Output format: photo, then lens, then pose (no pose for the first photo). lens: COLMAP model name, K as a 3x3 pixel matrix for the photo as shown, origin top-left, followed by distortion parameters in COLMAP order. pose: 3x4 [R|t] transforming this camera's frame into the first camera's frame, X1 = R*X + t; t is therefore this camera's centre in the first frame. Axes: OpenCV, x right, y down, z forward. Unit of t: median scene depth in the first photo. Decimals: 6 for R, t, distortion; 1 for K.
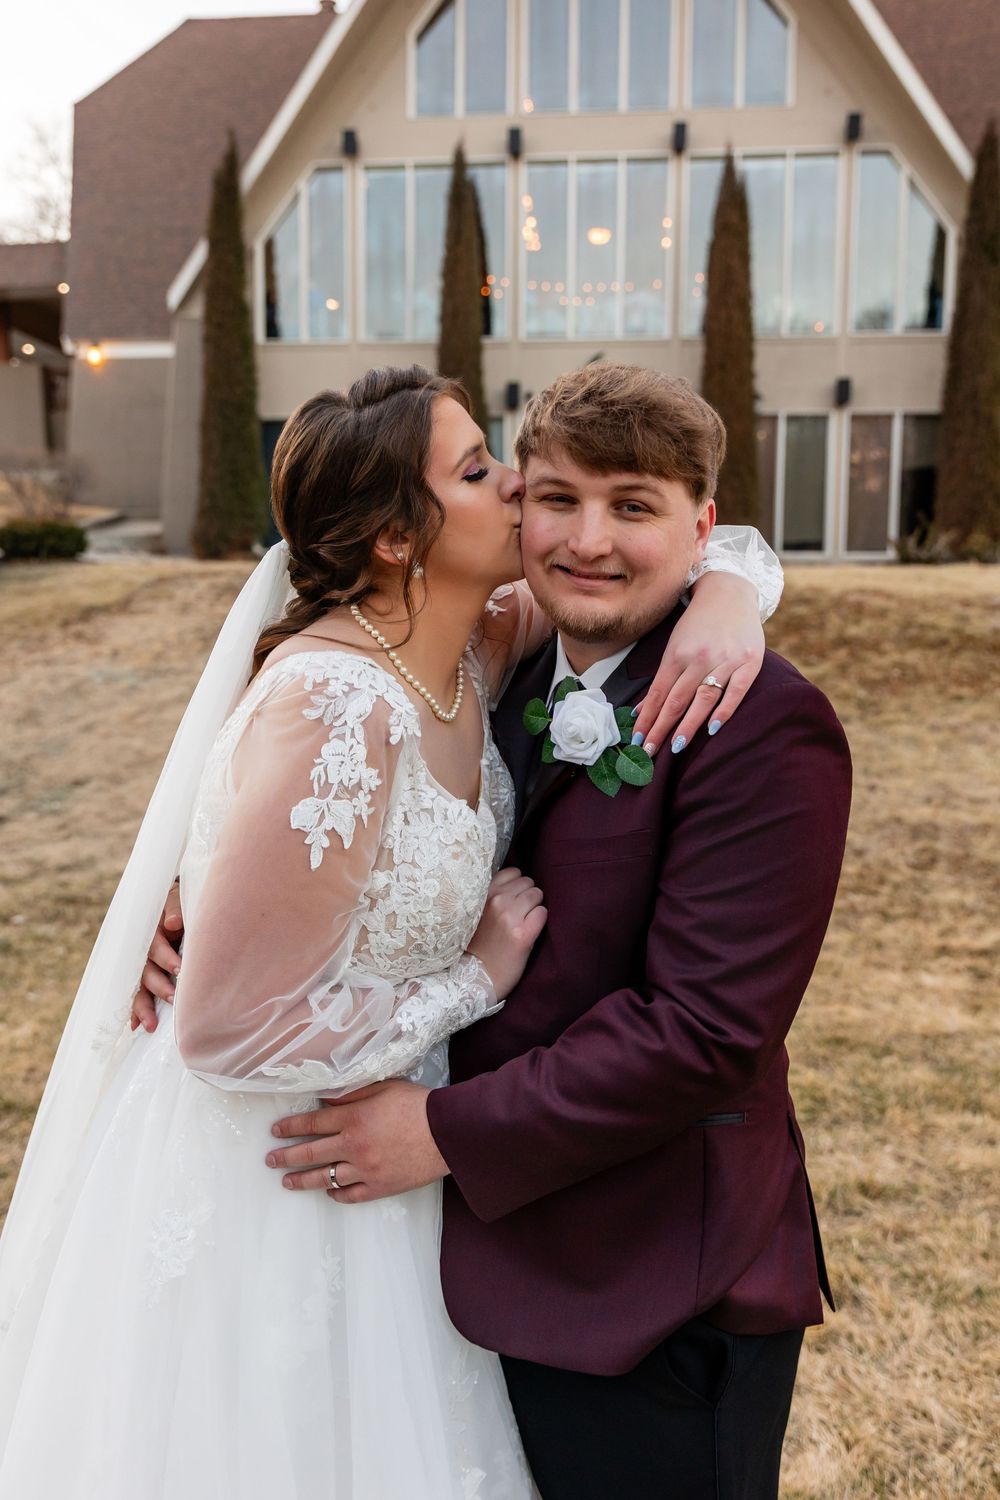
lens RADIAL K [[1293.0, 0, 500.0], [0, 1293.0, 750.0], [0, 0, 1]] dist [-0.003551, 0.000910]
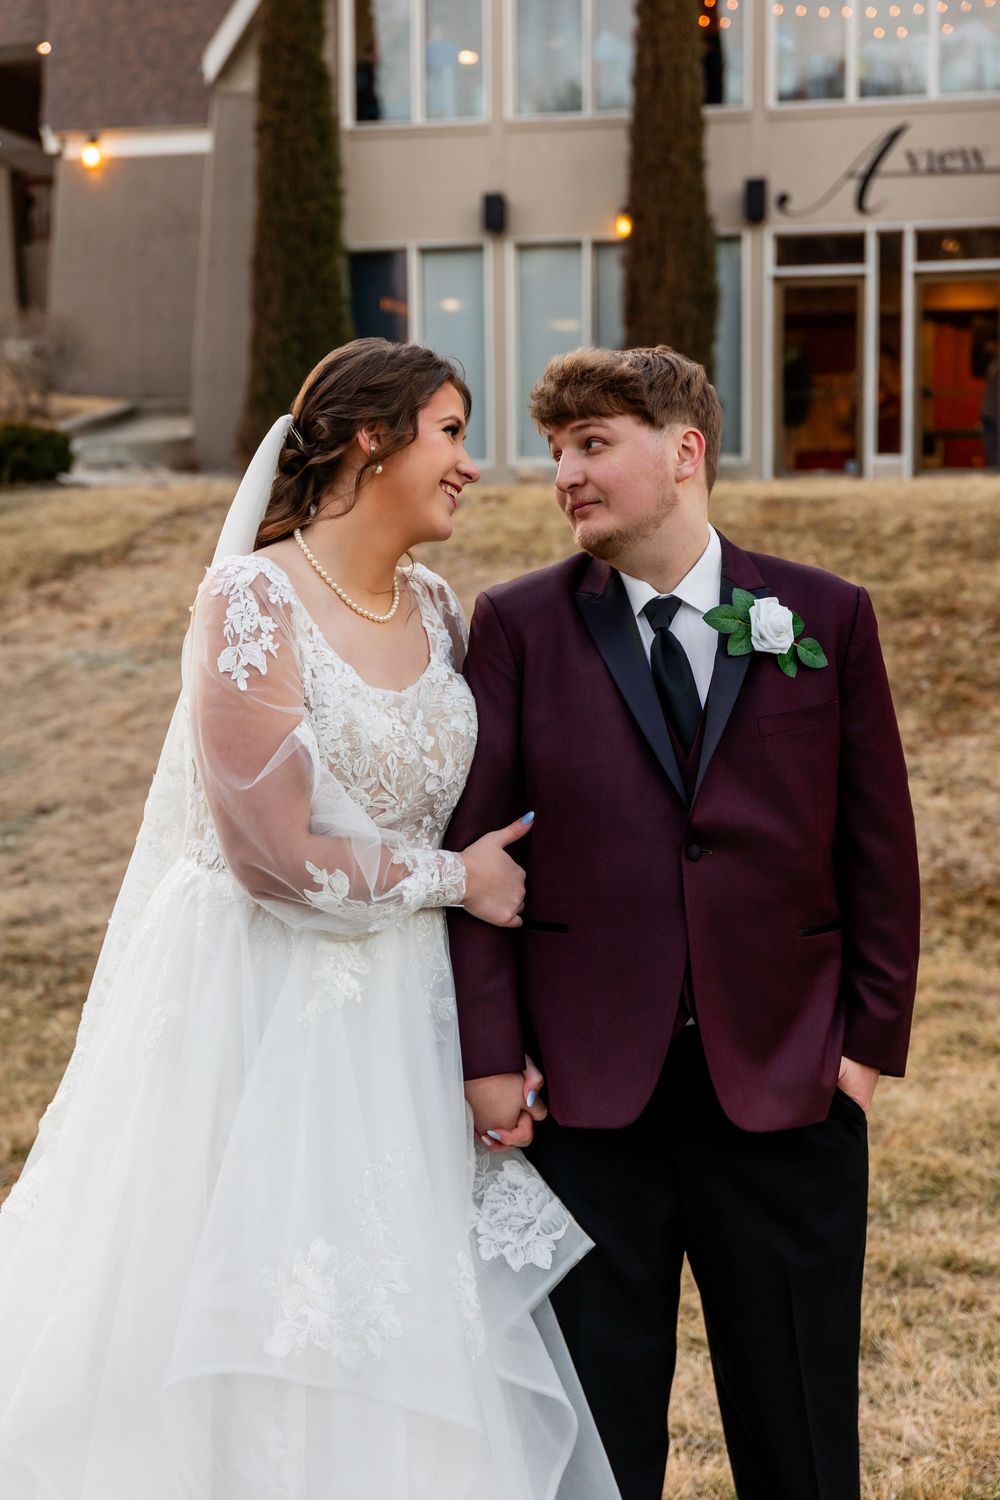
lens RADIAL K [[2293.8, 0, 500.0], [0, 2293.8, 750.0], [0, 0, 1]] dist [0.014984, -0.083800]
pose [[0.991221, -0.001505, -0.132206, 0.051901], [-0.001592, 0.999727, -0.023314, 0.014682], [0.132205, 0.023320, 0.990948, -0.121778]]
